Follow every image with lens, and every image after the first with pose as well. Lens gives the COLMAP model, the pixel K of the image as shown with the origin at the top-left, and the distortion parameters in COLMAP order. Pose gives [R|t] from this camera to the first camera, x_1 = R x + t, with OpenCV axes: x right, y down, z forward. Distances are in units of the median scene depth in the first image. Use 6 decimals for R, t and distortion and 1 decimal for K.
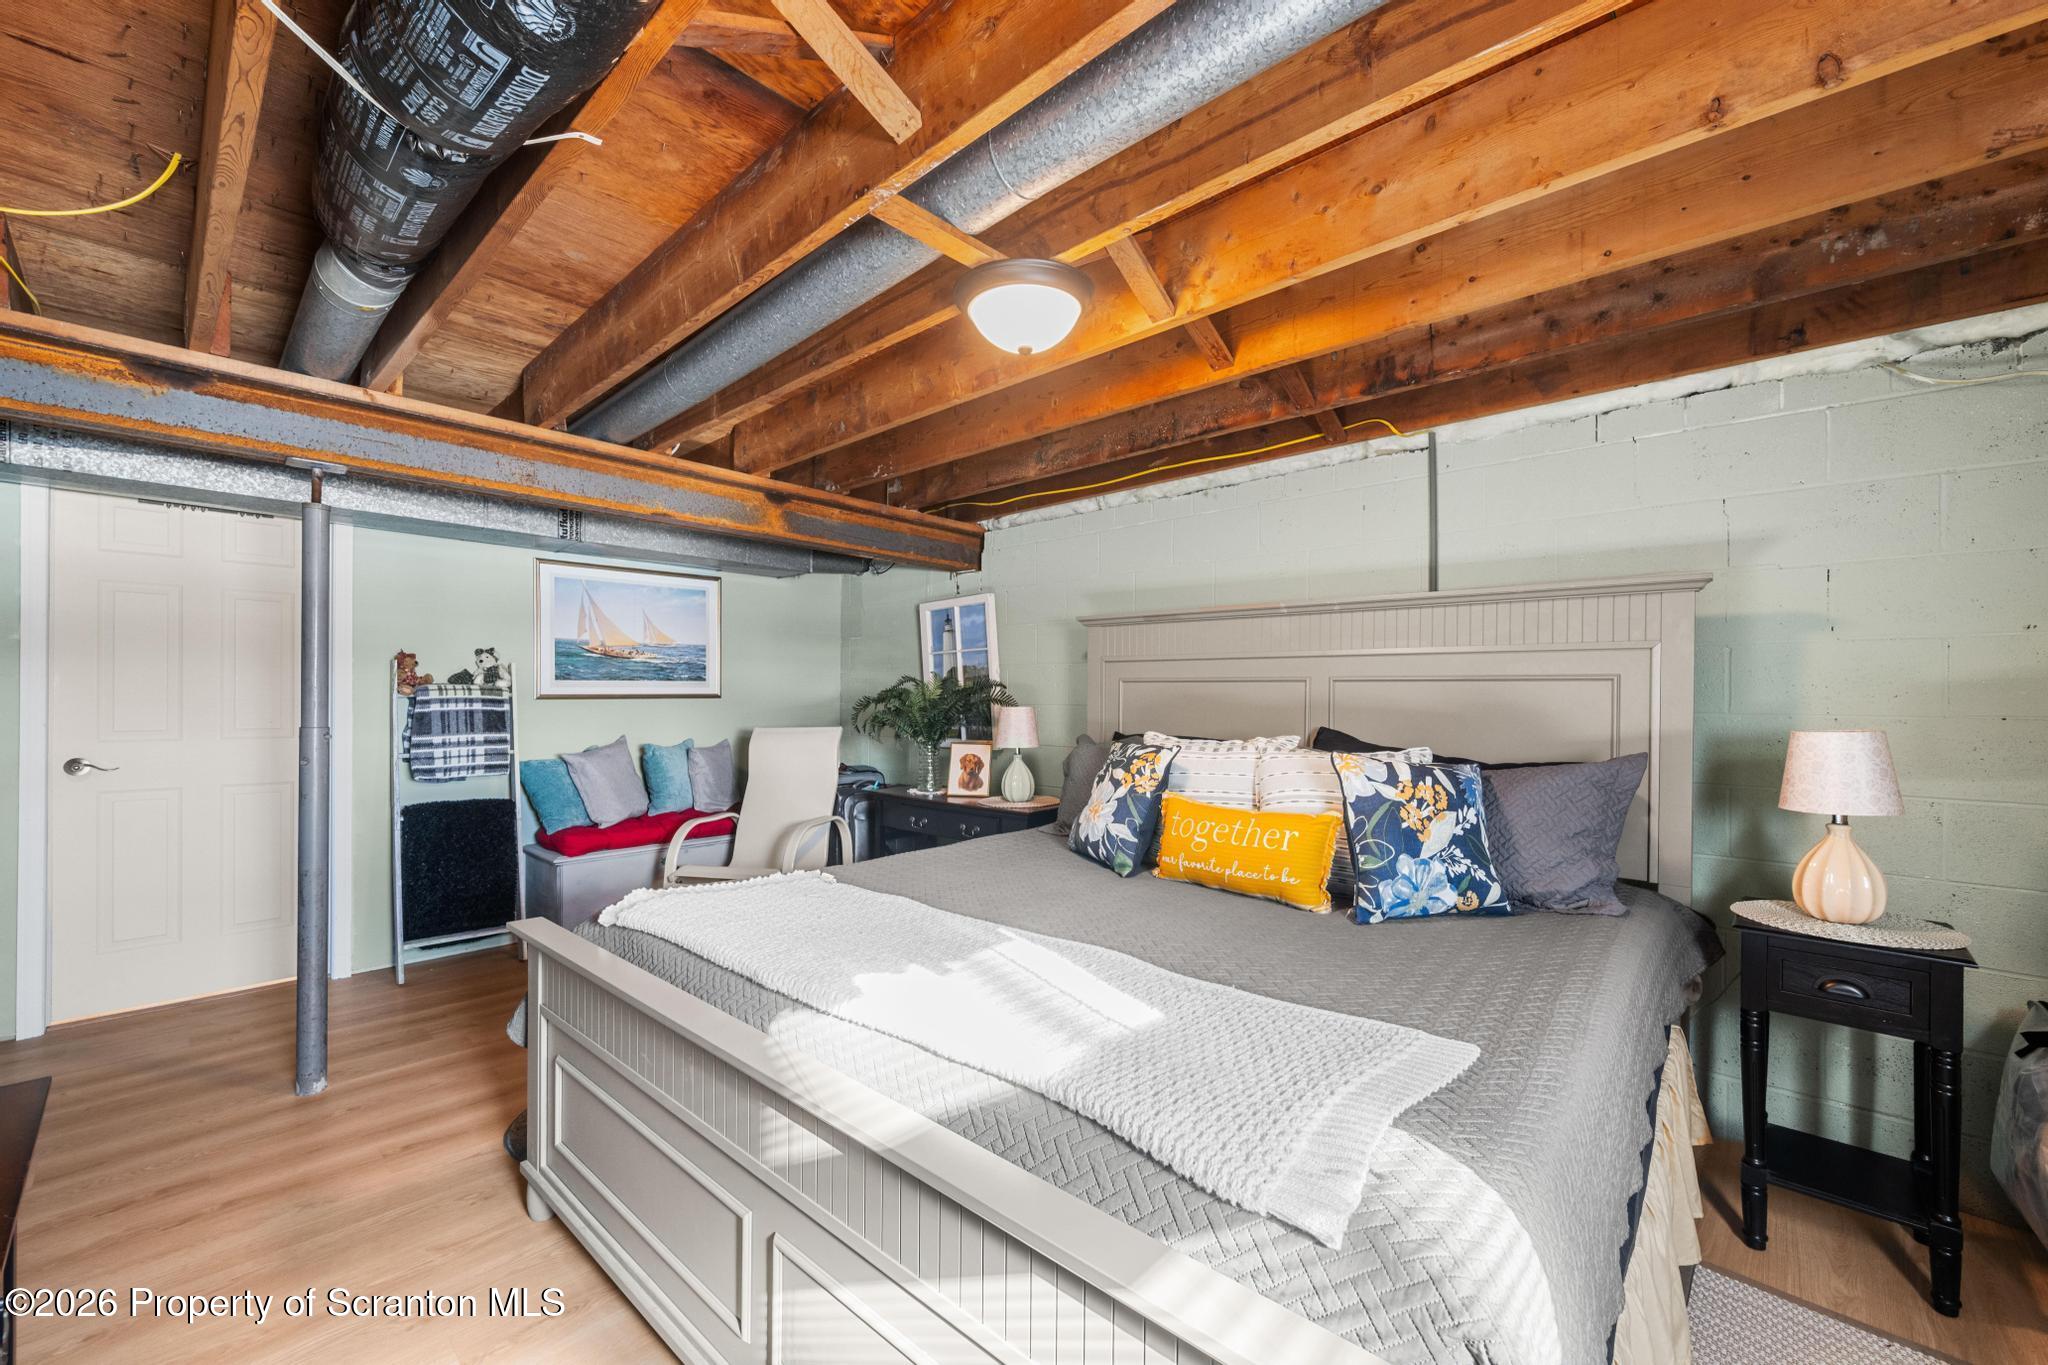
lens RADIAL K [[810.7, 0, 1025.1], [0, 810.7, 690.7], [0, 0, 1]] dist [0.000027, -0.000273]
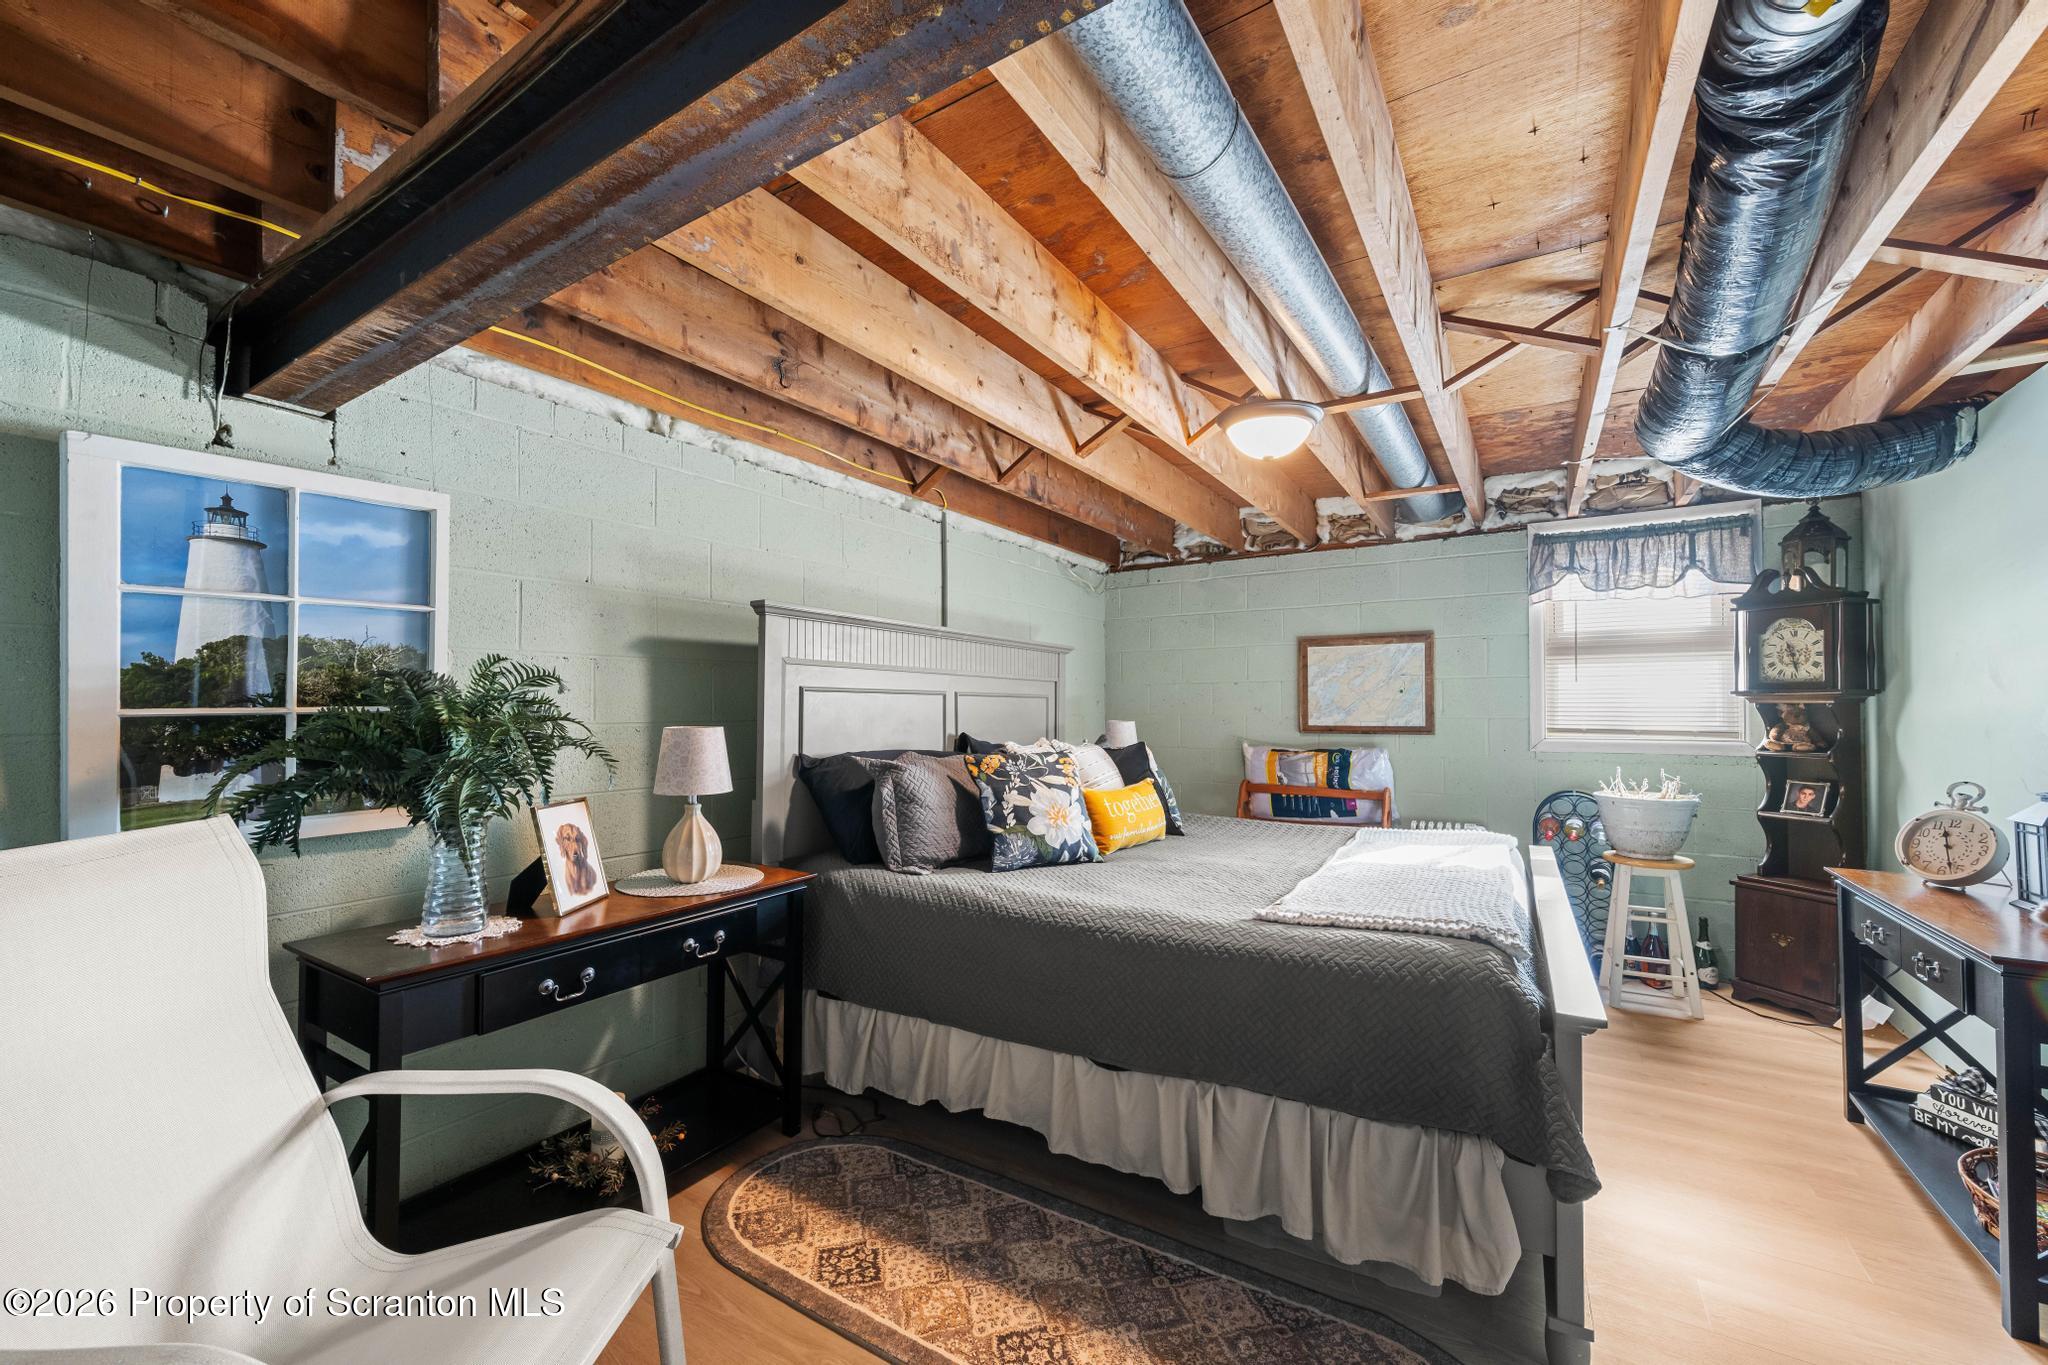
lens RADIAL K [[810.7, 0, 1023.5], [0, 810.7, 696.0], [0, 0, 1]] dist [0.000027, -0.000273]
pose [[-0.171493, 0.013933, 0.985087, -0.654094], [-0.001846, 0.999894, -0.014464, 0.004940], [-0.985184, -0.004299, -0.171449, 0.853165]]
